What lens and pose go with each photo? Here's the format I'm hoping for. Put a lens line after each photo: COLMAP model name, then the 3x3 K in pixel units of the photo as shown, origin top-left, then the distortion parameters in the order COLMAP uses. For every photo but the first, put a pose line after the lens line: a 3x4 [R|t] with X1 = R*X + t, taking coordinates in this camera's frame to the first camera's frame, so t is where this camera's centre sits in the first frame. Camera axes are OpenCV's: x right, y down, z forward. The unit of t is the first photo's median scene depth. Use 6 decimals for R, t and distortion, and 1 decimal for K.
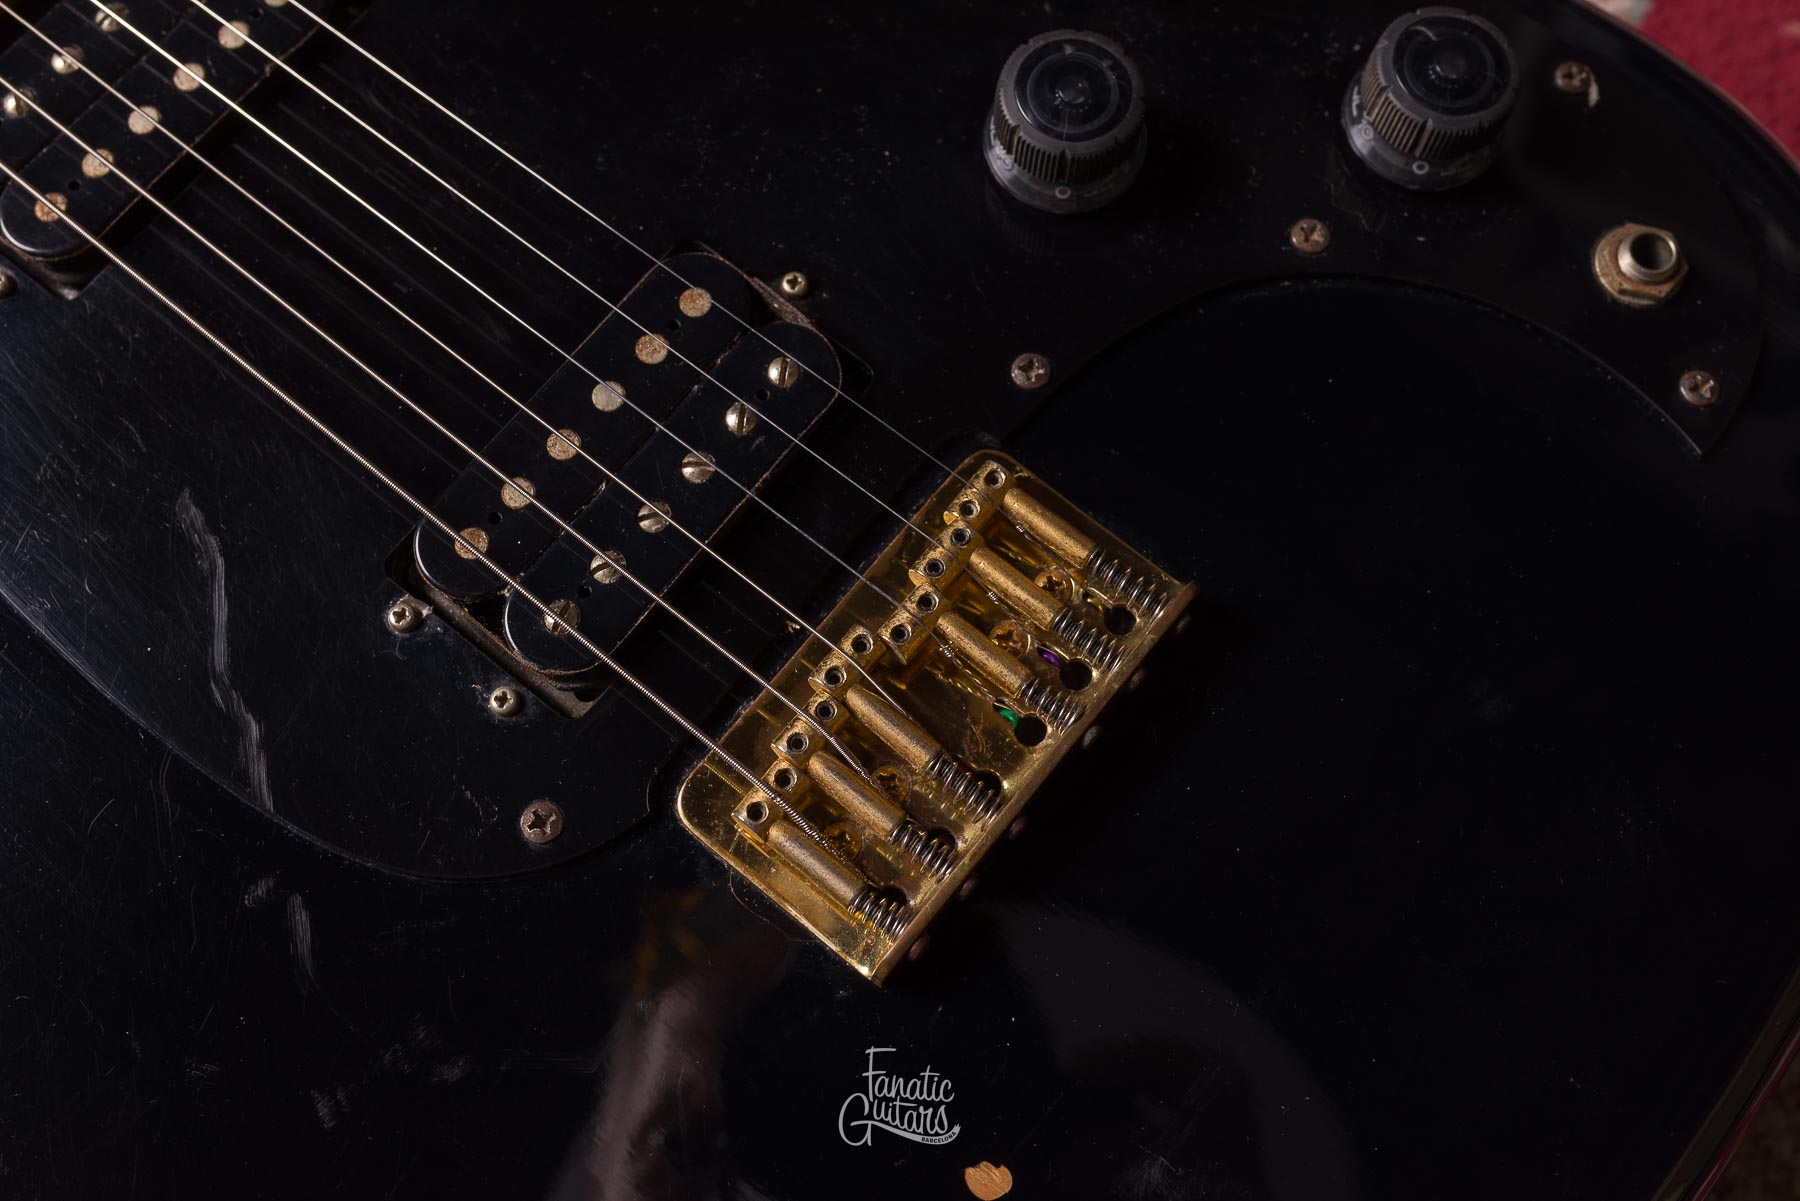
lens RADIAL K [[1823.8, 0, 894.8], [0, 1823.8, 600.9], [0, 0, 1]] dist [0.001470, 0.002600]
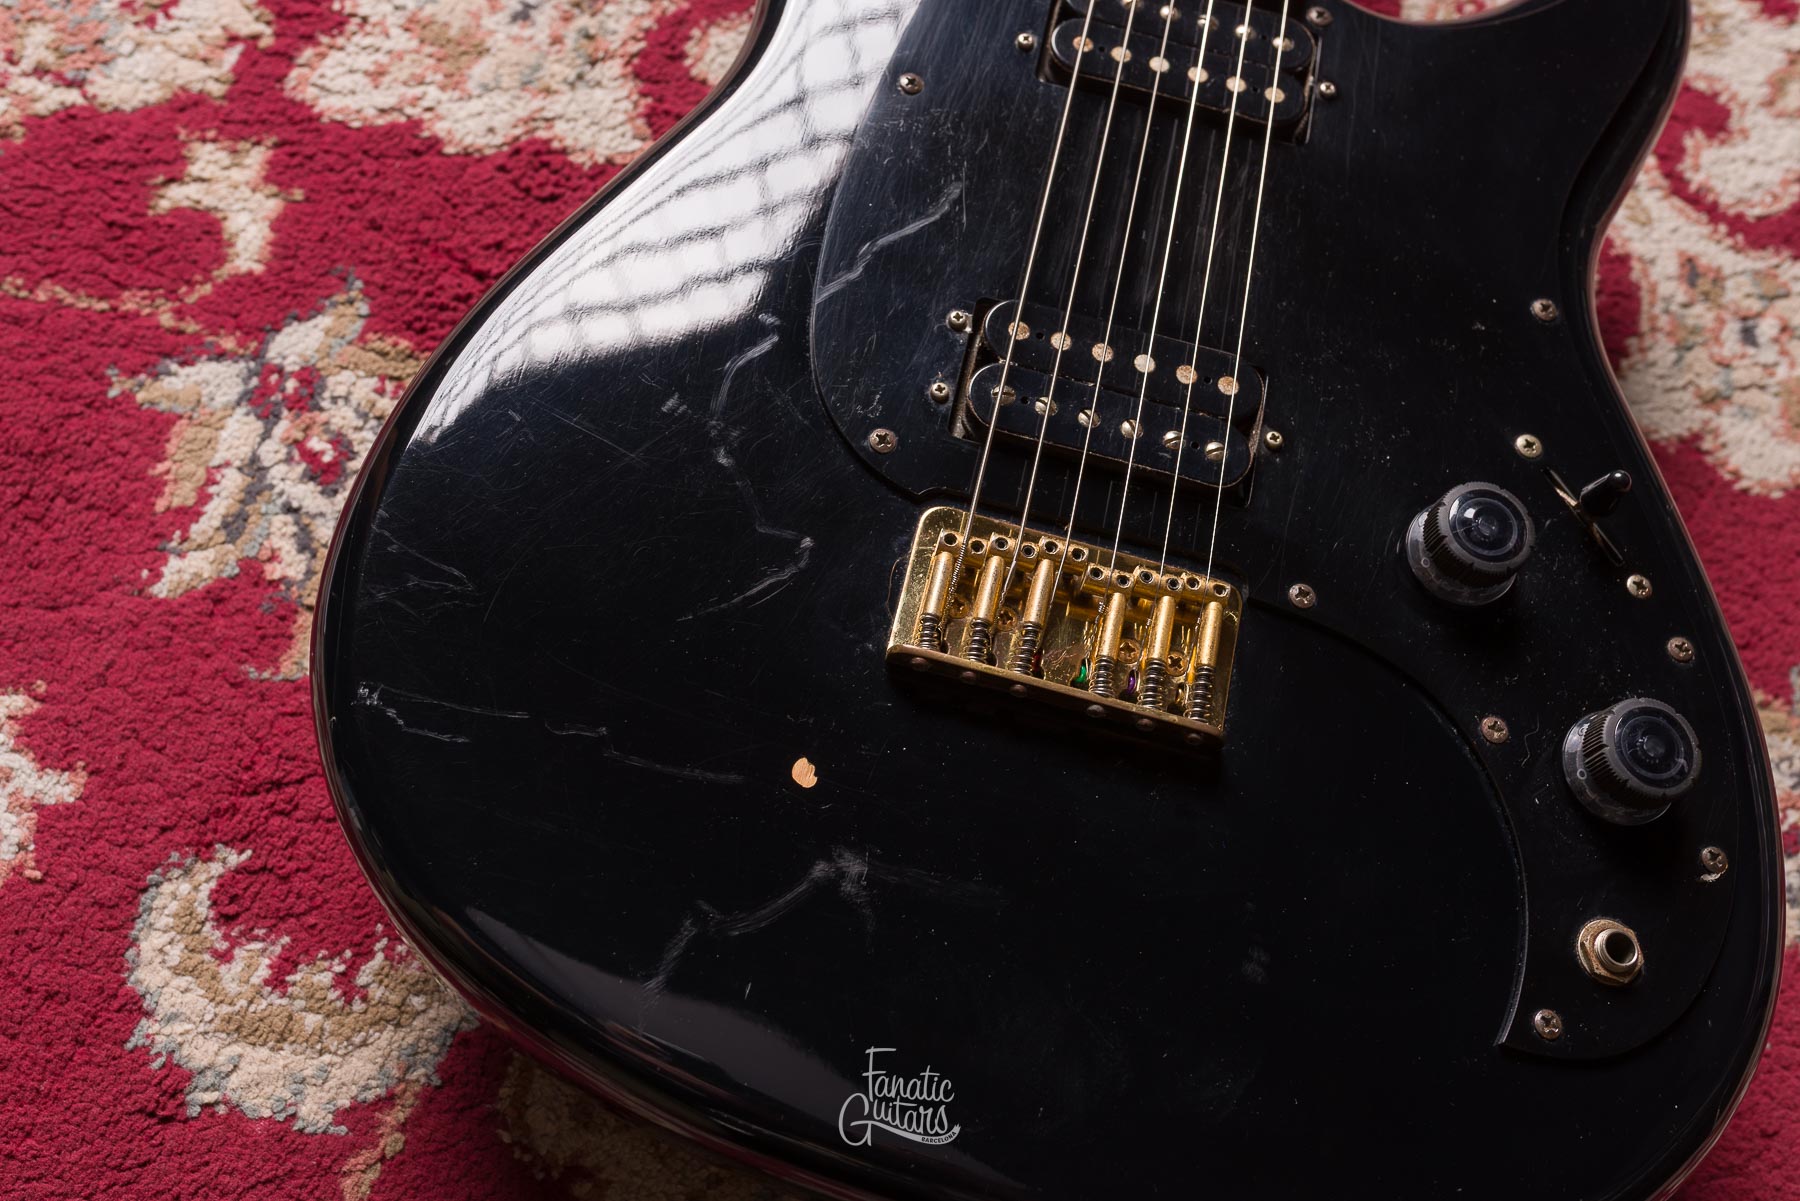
lens RADIAL K [[1773.4, 0, 900.0], [0, 1773.4, 600.5], [0, 0, 1]] dist [0.004620, -0.005860]
pose [[0.440261, 0.840355, -0.316187, 0.393965], [-0.885875, 0.463923, -0.000495, 0.164393], [0.146270, 0.280320, 0.948697, -0.395133]]
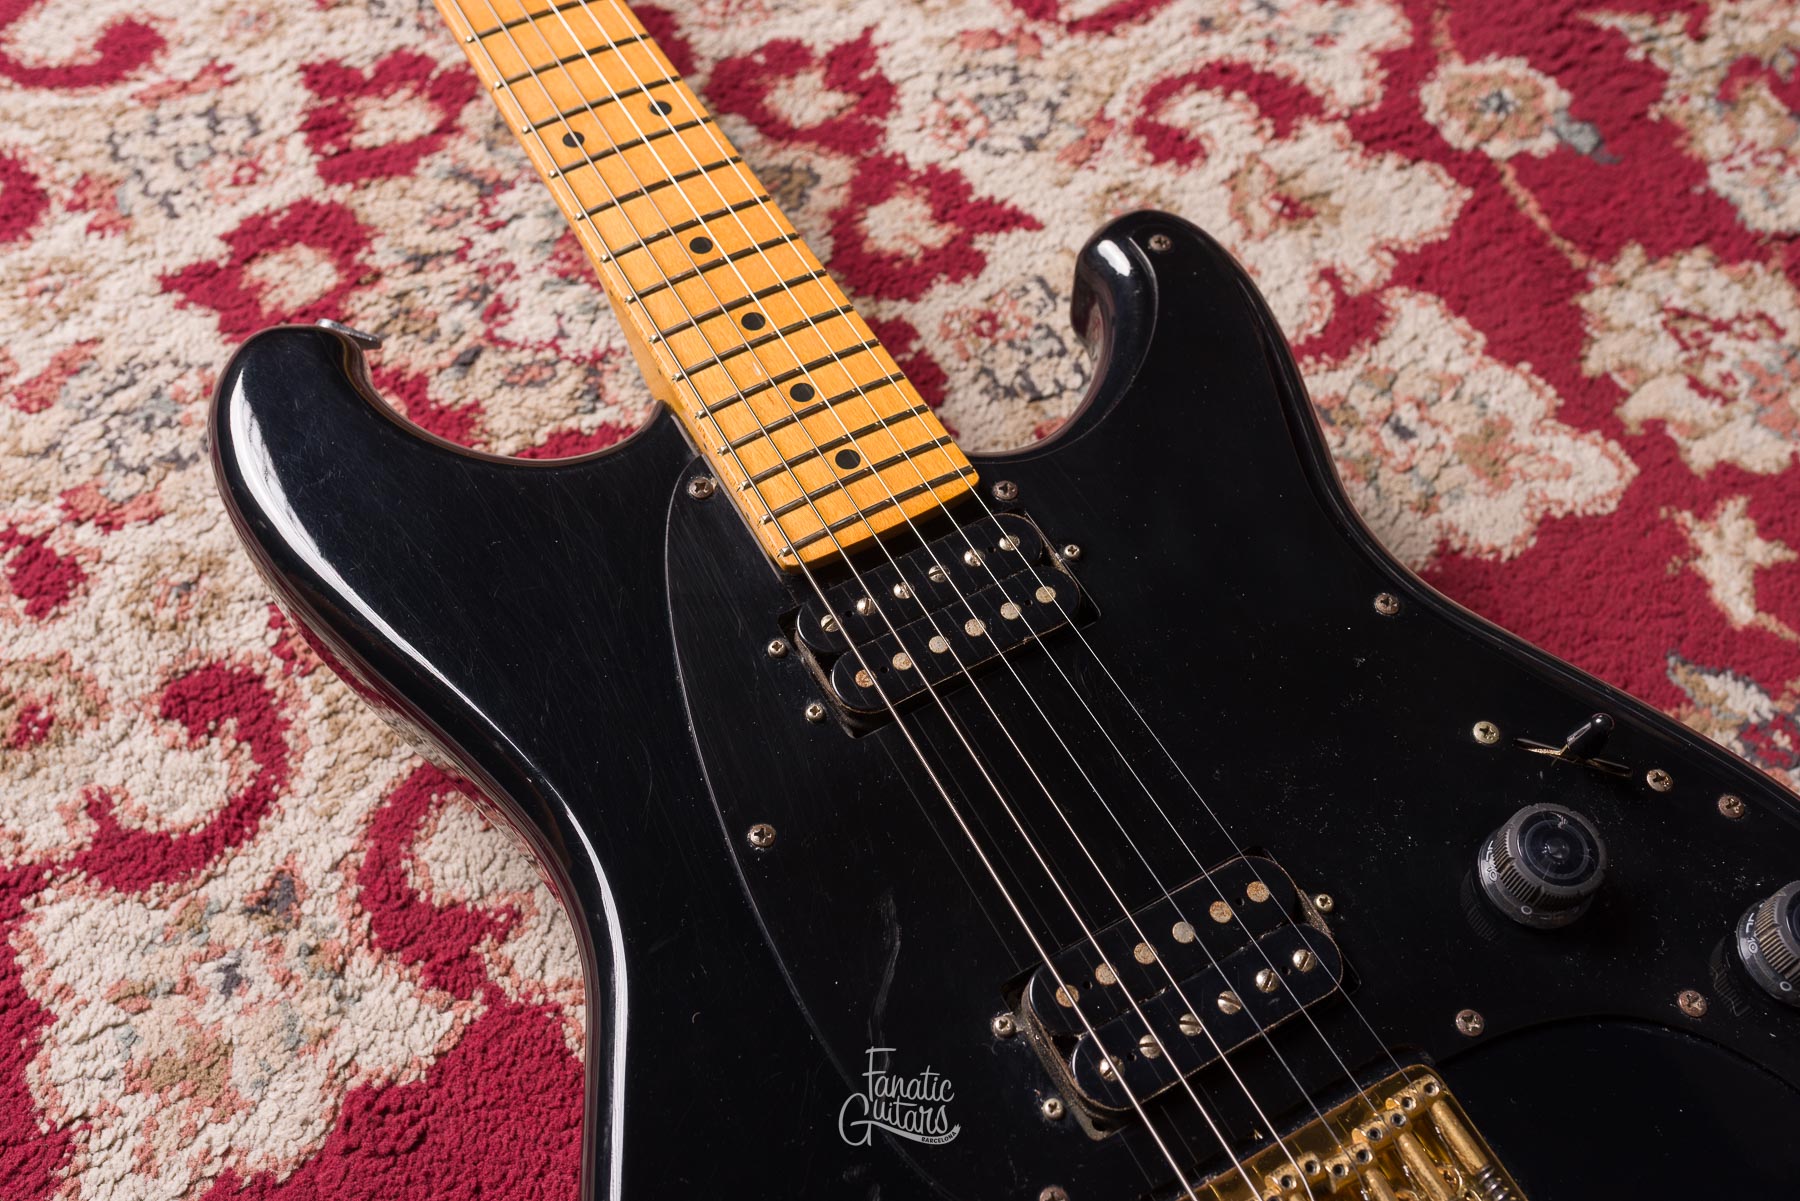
lens RADIAL K [[1768.6, 0, 900.0], [0, 1768.6, 600.5], [0, 0, 1]] dist [0.003003, -0.003401]
pose [[0.927094, 0.331945, -0.174096, -0.209398], [-0.366148, 0.901393, -0.231142, 0.058469], [0.080203, 0.278035, 0.957217, -0.444735]]
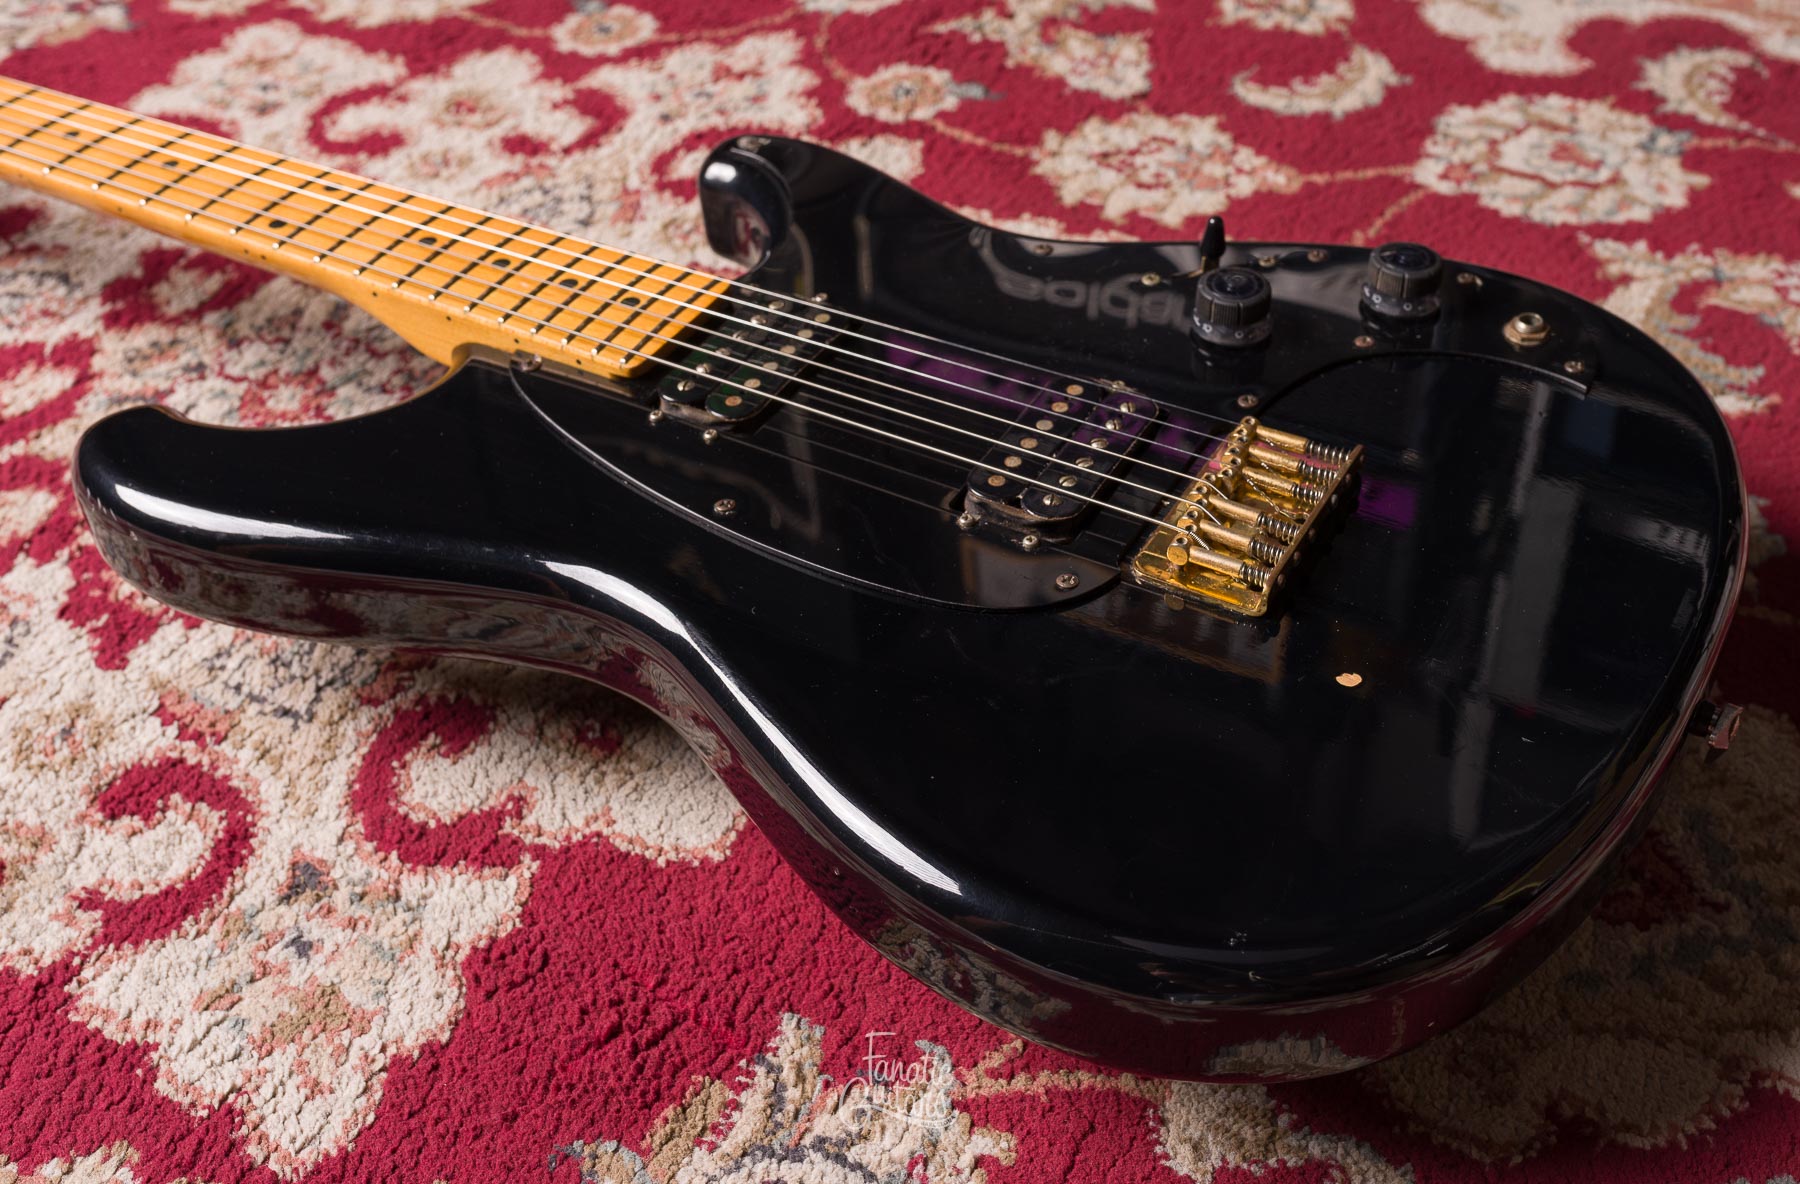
lens RADIAL K [[1944.0, 0, 973.2], [0, 1944.0, 548.3], [0, 0, 1]] dist [0.005606, -0.015032]
pose [[0.983723, -0.131453, 0.122511, -0.506274], [0.176780, 0.830205, -0.528686, 1.086412], [-0.032212, 0.541738, 0.839930, -0.676503]]
